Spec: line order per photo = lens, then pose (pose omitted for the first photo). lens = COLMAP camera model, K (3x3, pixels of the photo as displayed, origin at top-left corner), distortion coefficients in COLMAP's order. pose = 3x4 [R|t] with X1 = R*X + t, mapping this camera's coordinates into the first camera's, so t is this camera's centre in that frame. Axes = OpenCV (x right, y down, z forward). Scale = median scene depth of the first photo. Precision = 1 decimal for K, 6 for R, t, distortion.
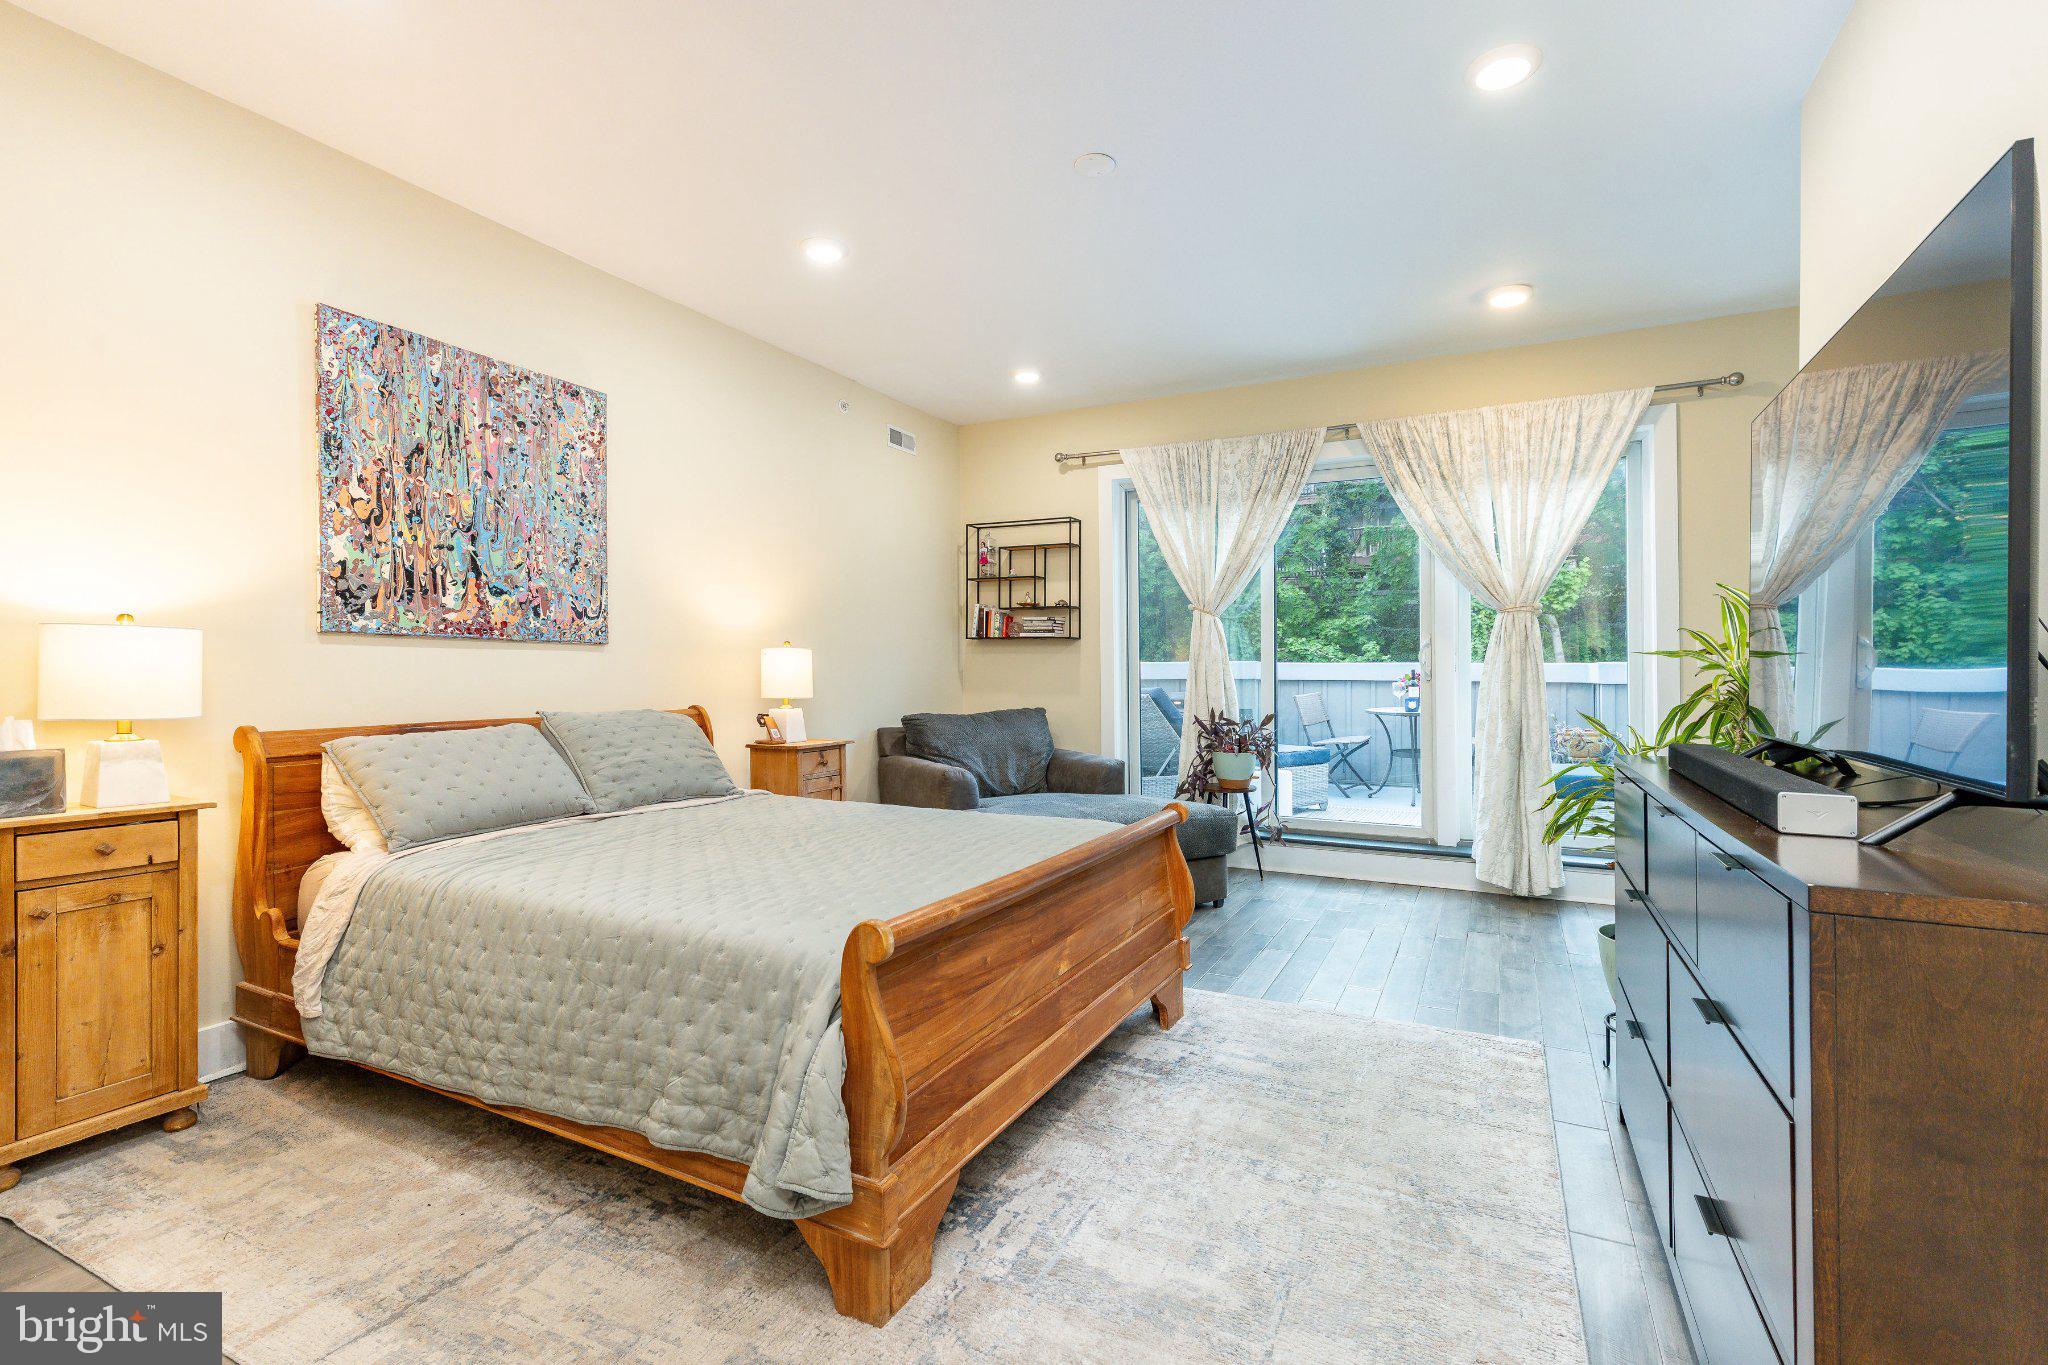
lens RADIAL K [[896.9, 0, 1005.1], [0, 896.9, 674.8], [0, 0, 1]] dist [0.004088, -0.002975]
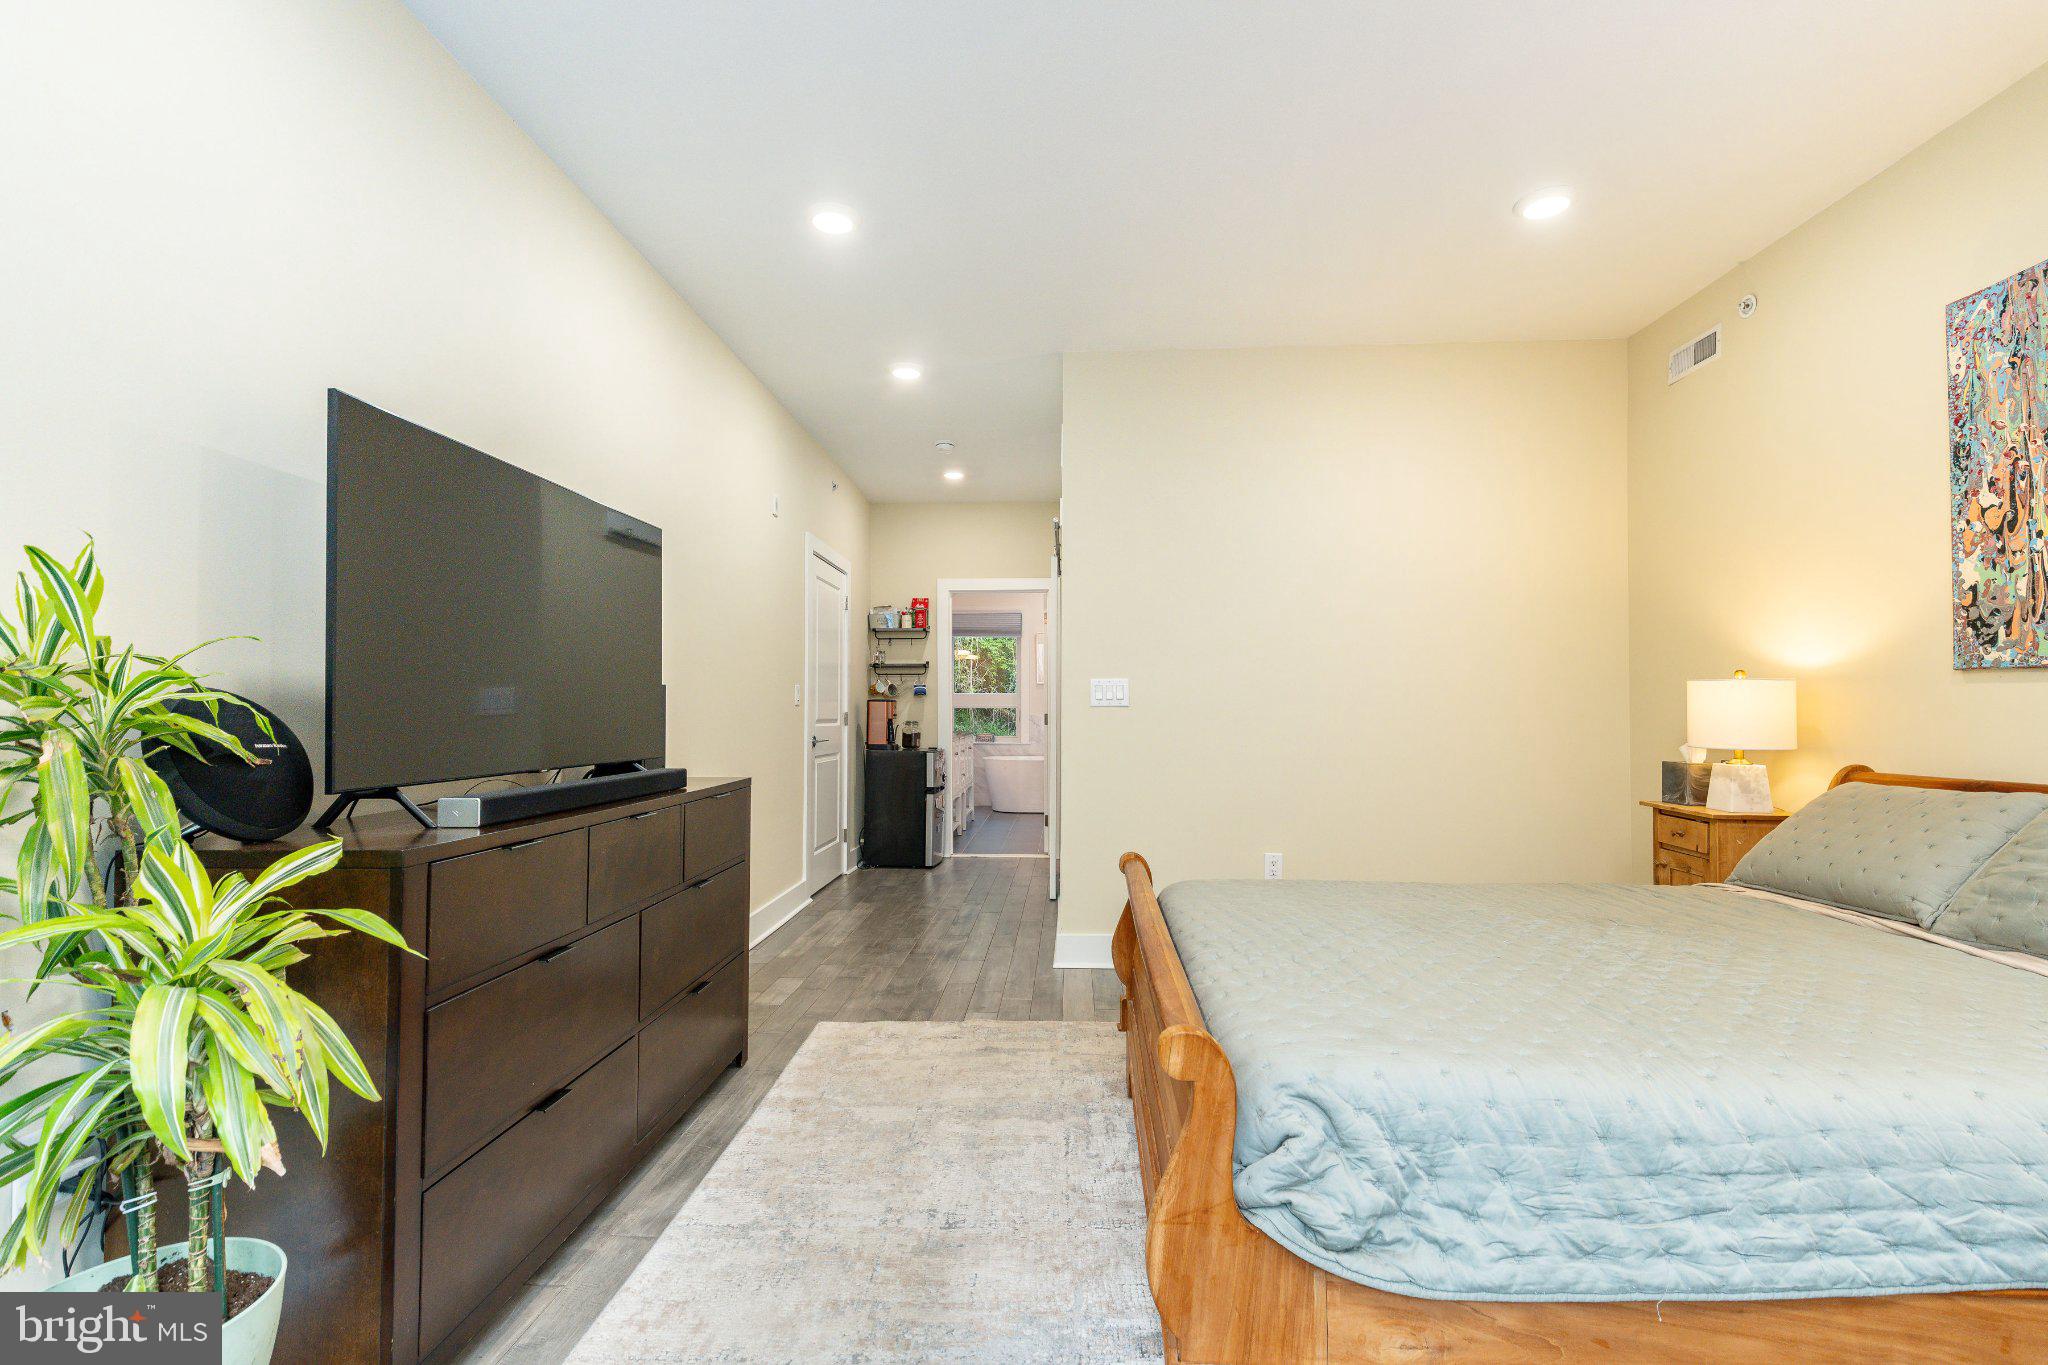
lens RADIAL K [[896.9, 0, 1024.3], [0, 896.9, 689.7], [0, 0, 1]] dist [0.004088, -0.002975]
pose [[-0.898316, -0.005854, -0.439310, 0.446881], [0.000093, 0.999909, -0.013515, -0.015462], [0.439349, -0.012182, -0.898234, 1.351055]]
